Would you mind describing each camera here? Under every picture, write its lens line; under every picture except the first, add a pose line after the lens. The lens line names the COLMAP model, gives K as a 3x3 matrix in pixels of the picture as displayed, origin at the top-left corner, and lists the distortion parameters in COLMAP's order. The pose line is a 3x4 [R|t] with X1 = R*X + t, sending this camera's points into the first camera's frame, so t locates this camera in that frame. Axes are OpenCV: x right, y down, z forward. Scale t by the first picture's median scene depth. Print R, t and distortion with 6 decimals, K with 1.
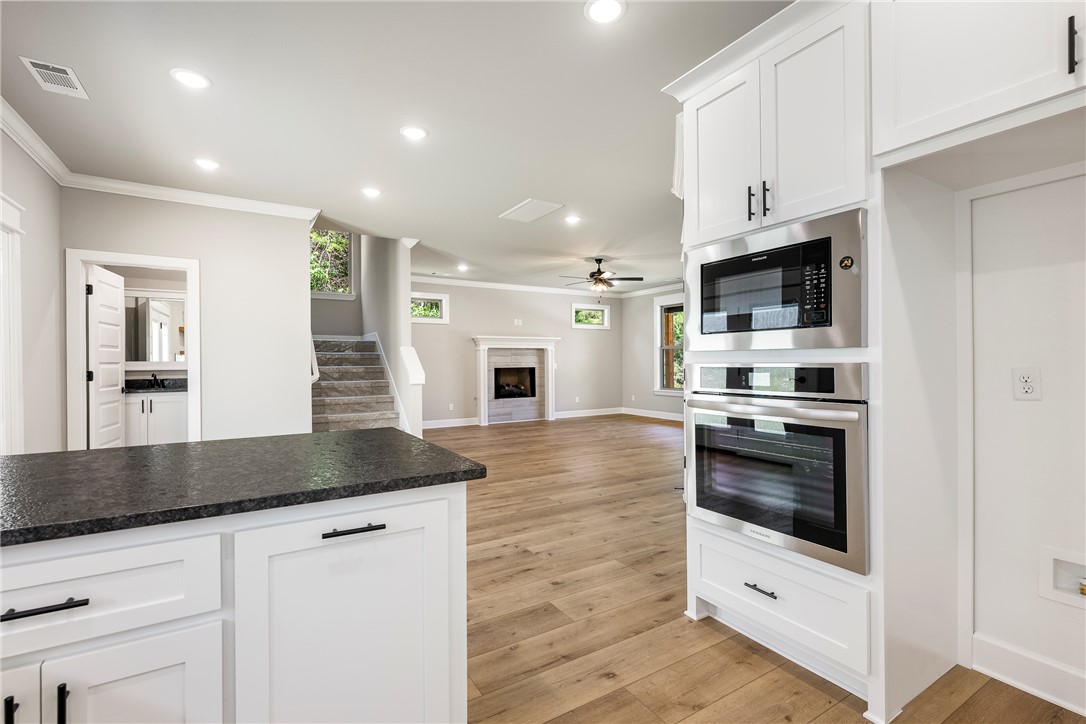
lens RADIAL K [[486.4, 0, 540.7], [0, 486.4, 361.1], [0, 0, 1]] dist [-0.000128, -0.000003]
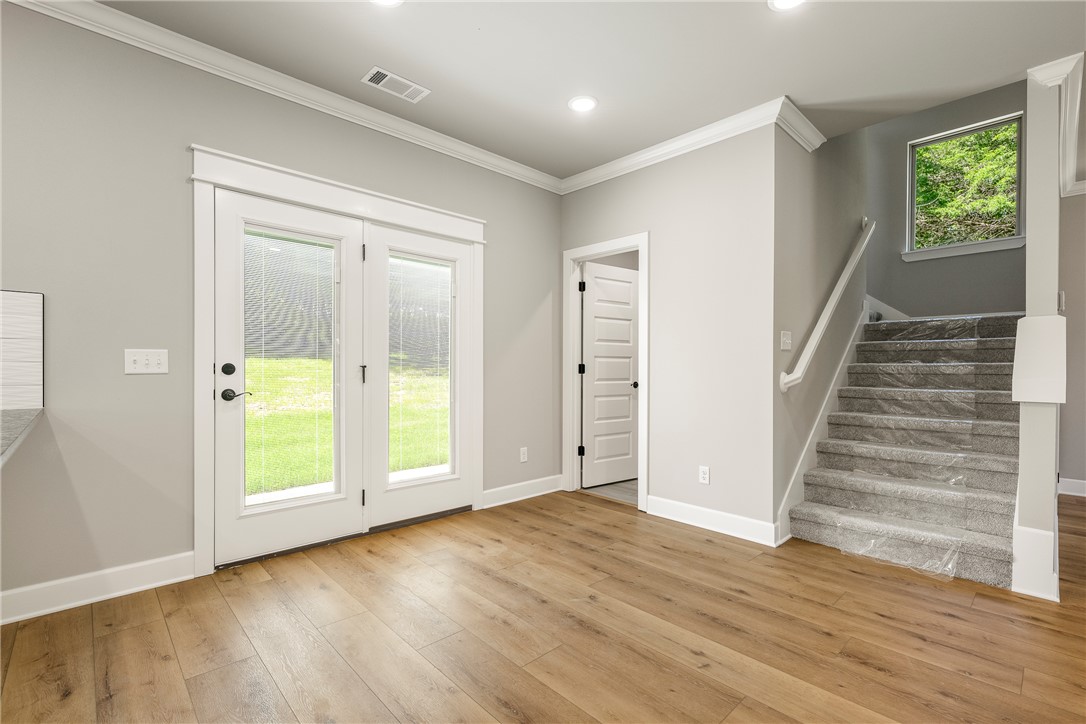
lens RADIAL K [[486.4, 0, 543.0], [0, 486.4, 368.8], [0, 0, 1]] dist [-0.000128, -0.000003]
pose [[0.205107, 0.005379, -0.978725, 0.076789], [-0.004771, 0.999979, 0.004496, 0.023661], [0.978728, 0.003747, 0.205129, 0.620311]]
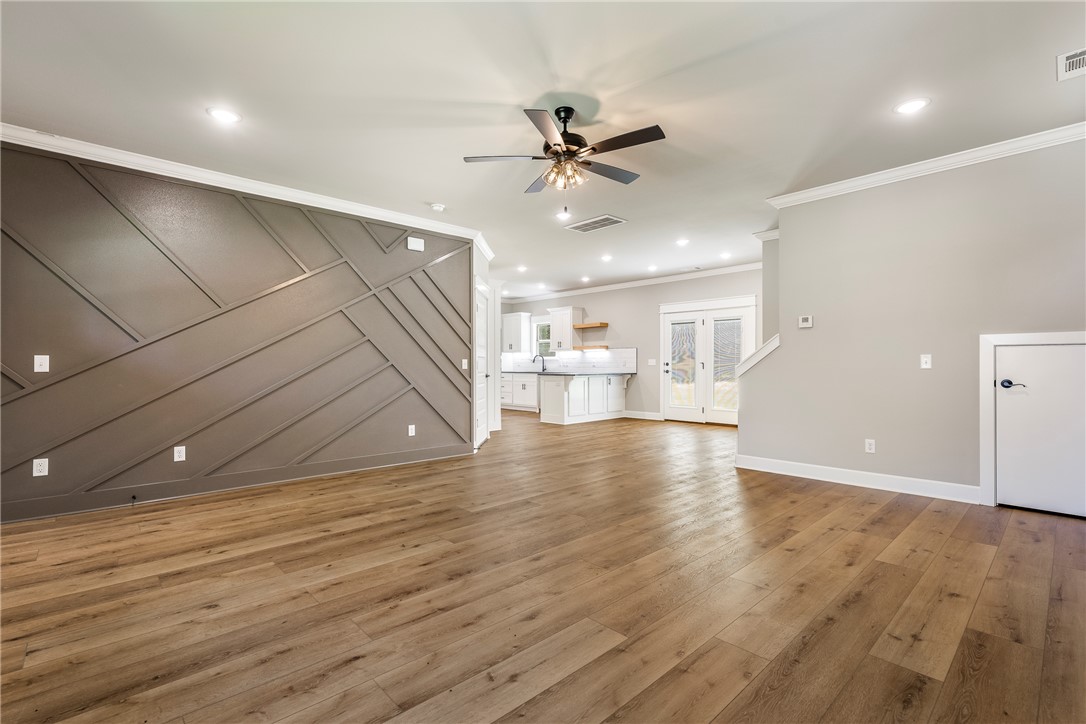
lens RADIAL K [[486.4, 0, 546.0], [0, 486.4, 361.7], [0, 0, 1]] dist [-0.000128, -0.000003]
pose [[-0.982193, 0.014543, -0.187312, 0.307813], [0.014305, 0.999894, 0.002620, 0.006247], [0.187330, -0.000106, -0.982297, 2.199528]]
